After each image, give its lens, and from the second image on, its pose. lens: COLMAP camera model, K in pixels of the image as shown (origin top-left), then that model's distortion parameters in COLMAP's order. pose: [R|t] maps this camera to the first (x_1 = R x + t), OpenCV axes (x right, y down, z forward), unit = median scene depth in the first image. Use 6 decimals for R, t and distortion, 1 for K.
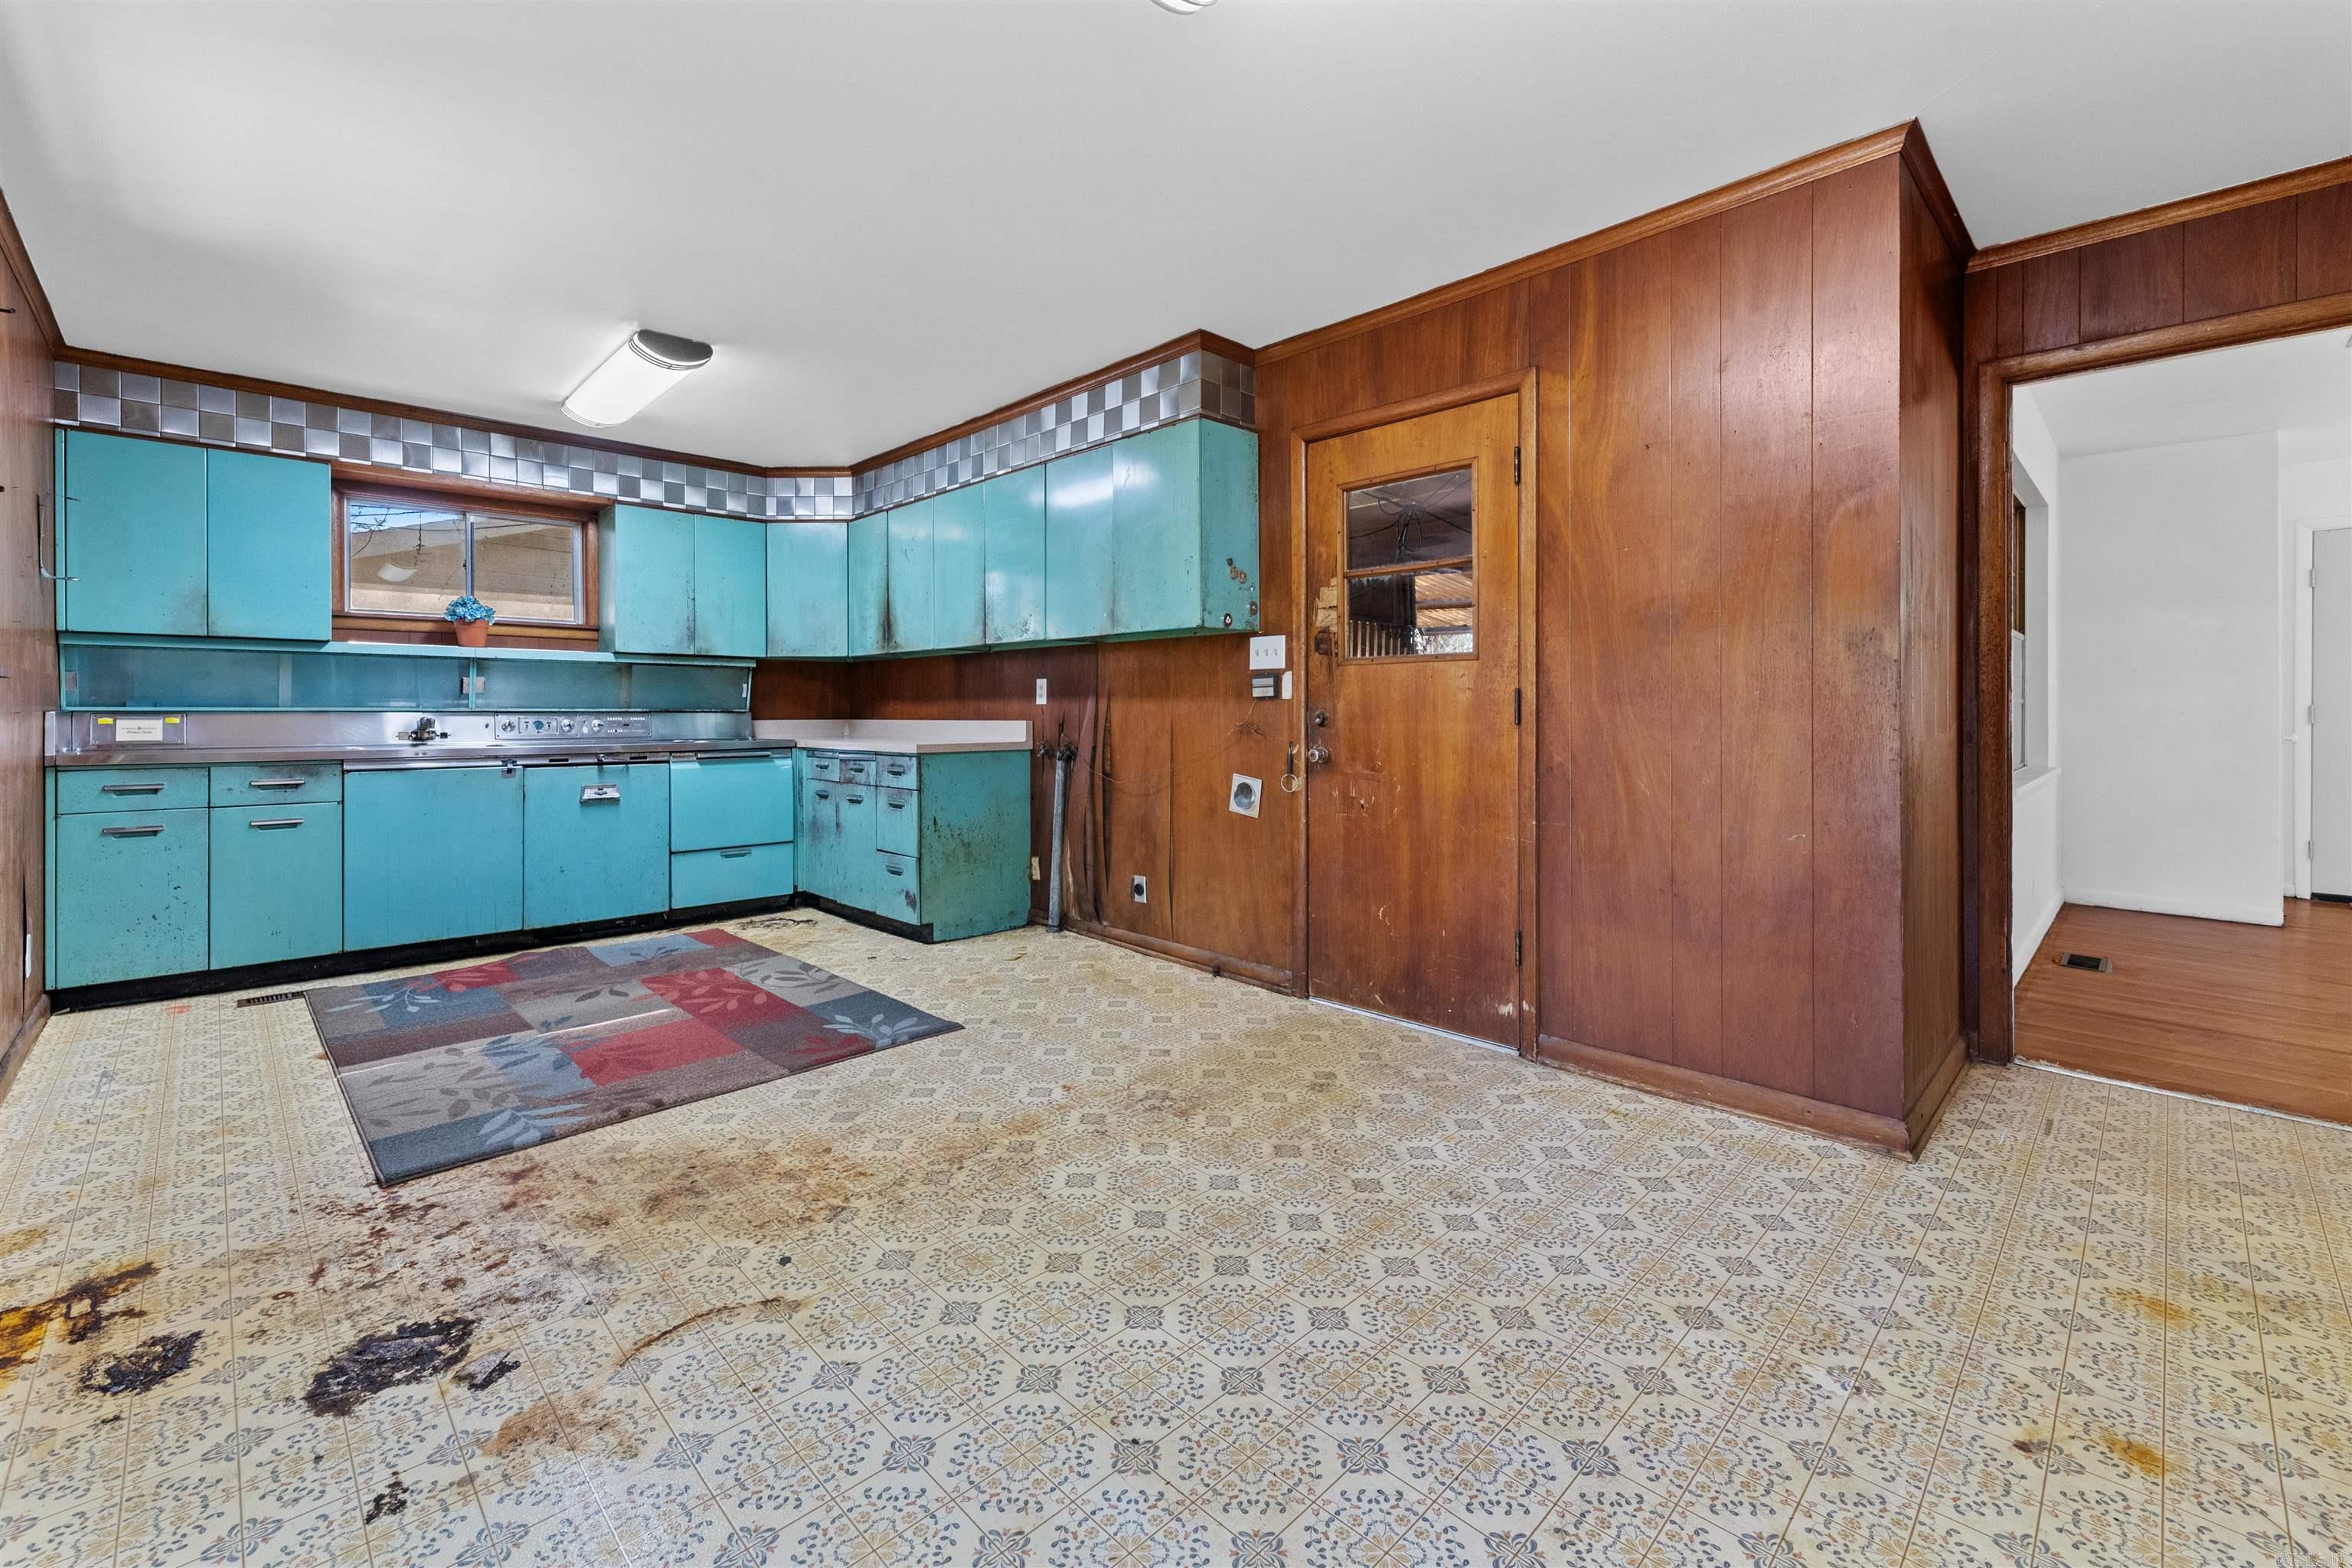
lens RADIAL K [[972.5, 0, 1169.2], [0, 972.5, 722.3], [0, 0, 1]] dist [0.002467, -0.004296]
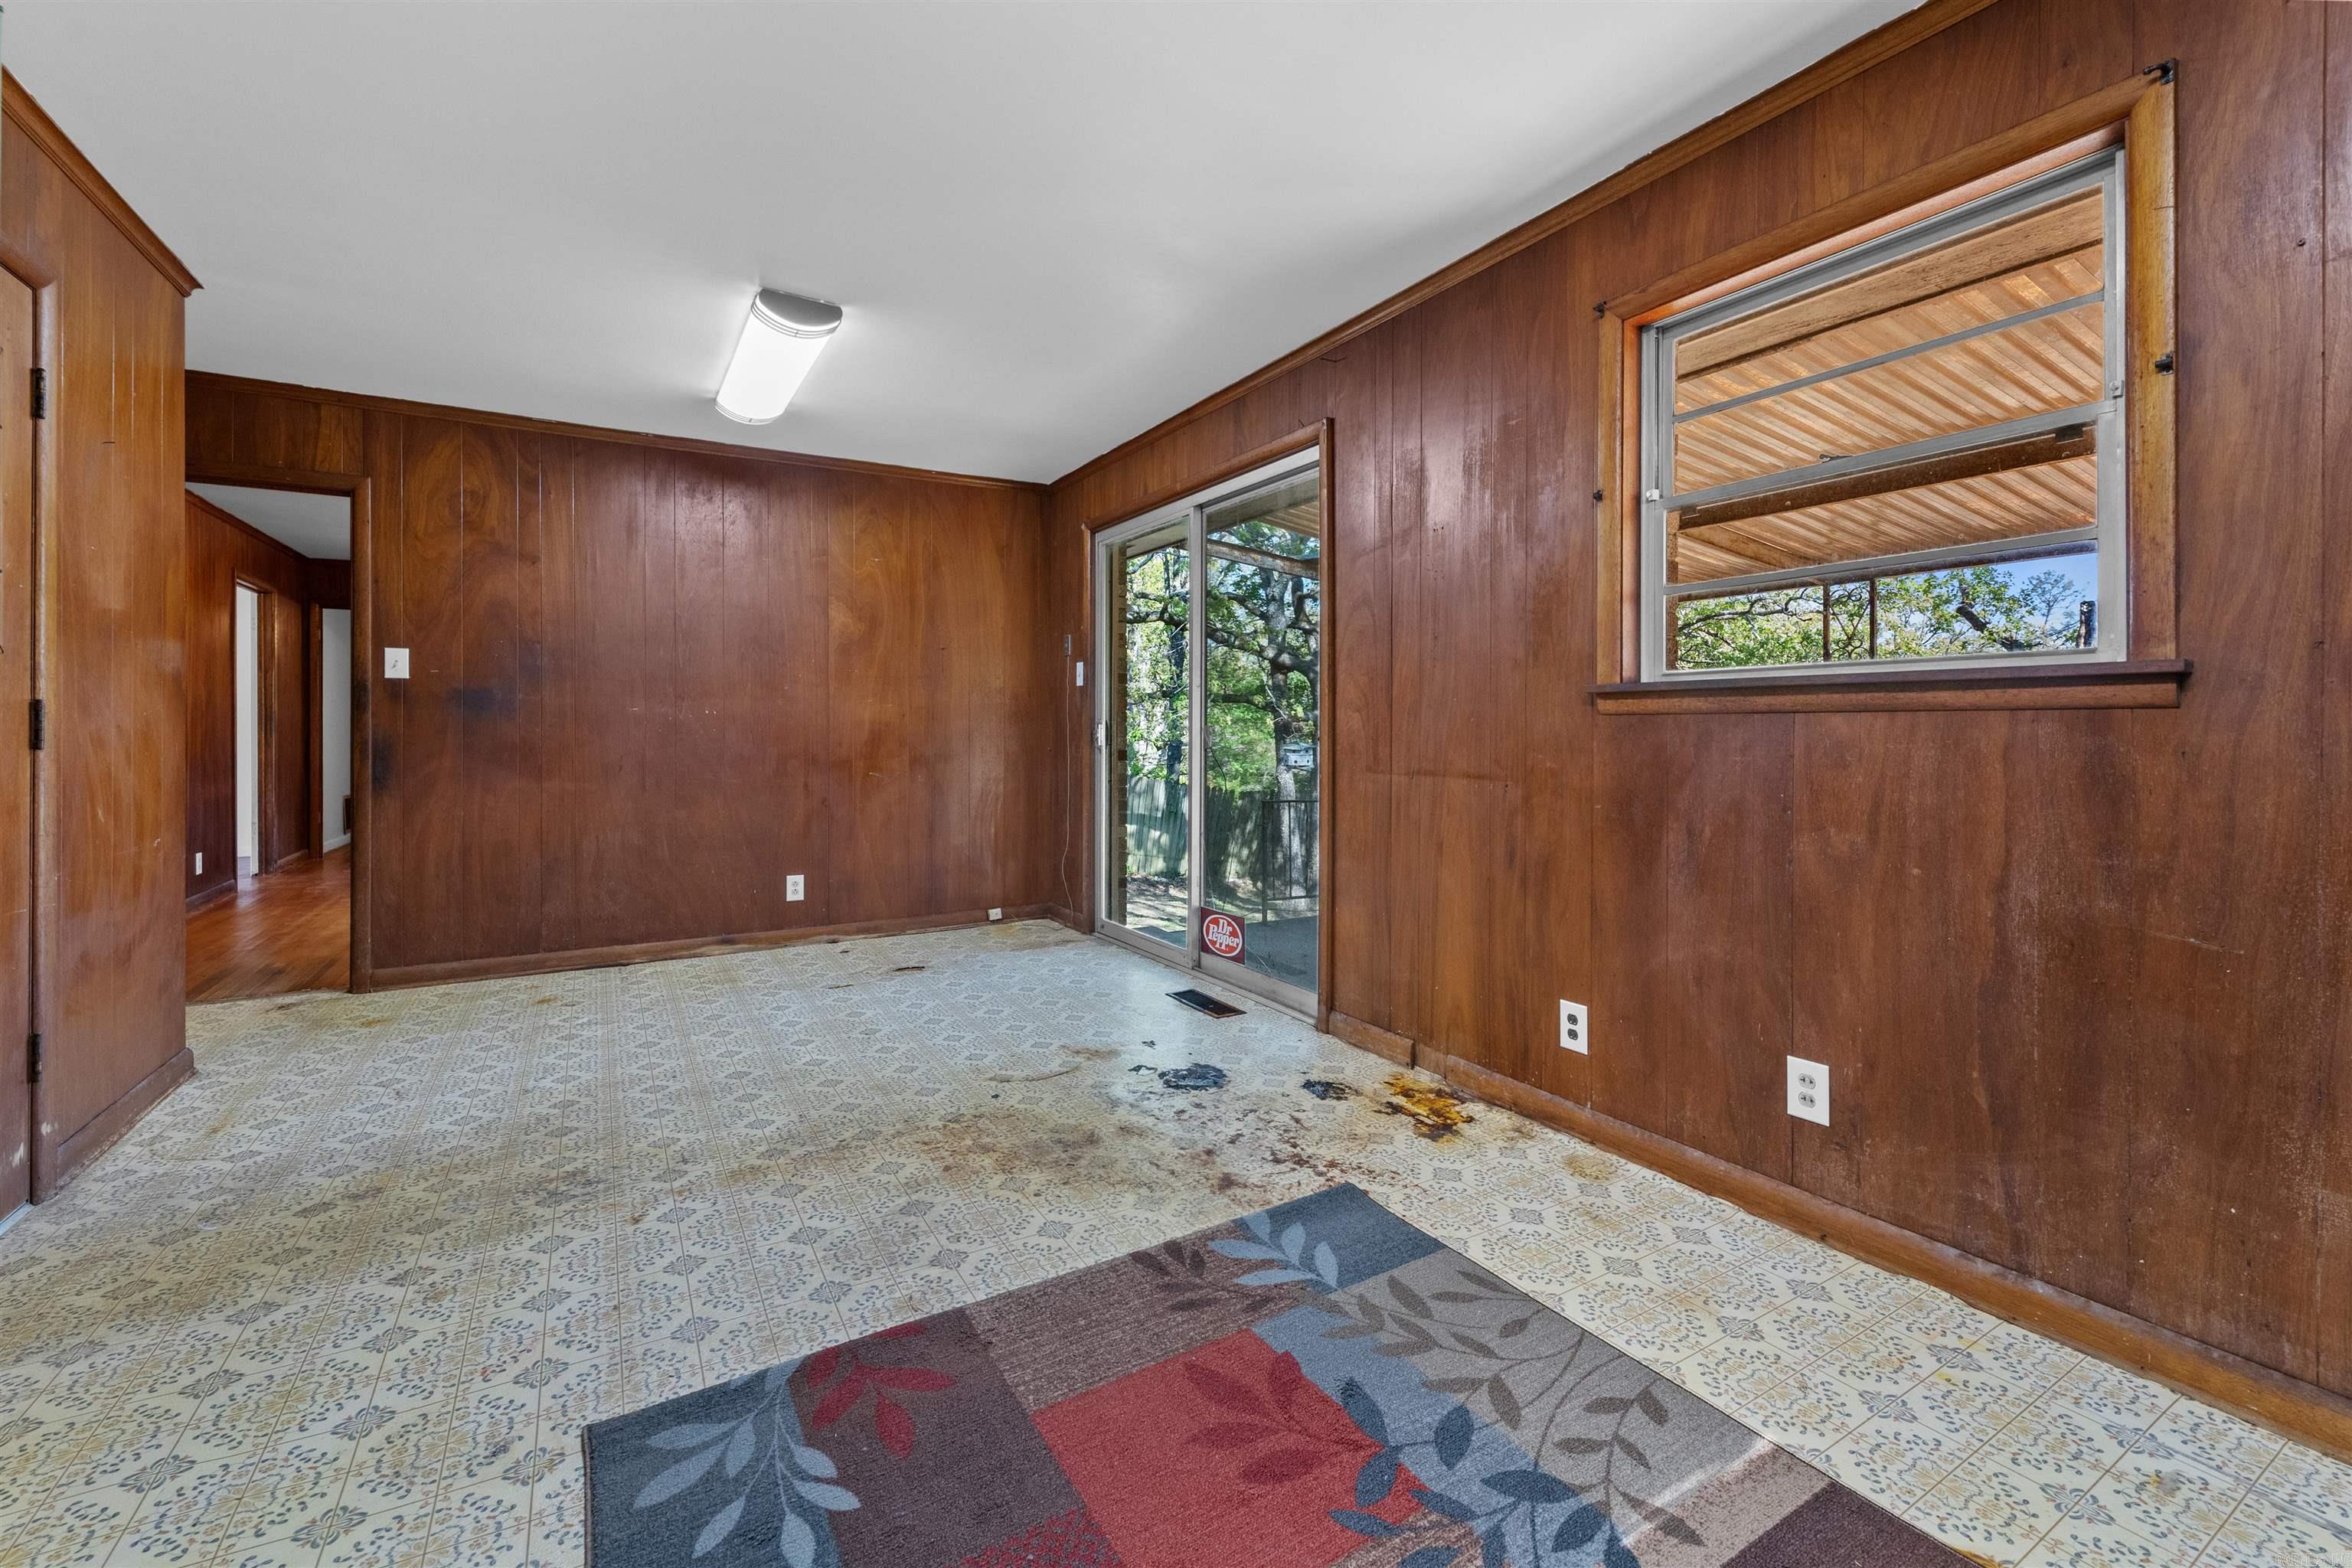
lens RADIAL K [[972.5, 0, 1169.2], [0, 972.5, 722.3], [0, 0, 1]] dist [0.002467, -0.004296]
pose [[-0.970654, 0.001332, 0.240475, -0.884227], [0.001799, 0.999997, 0.001719, -0.023278], [-0.240472, 0.002101, -0.970654, 2.079038]]
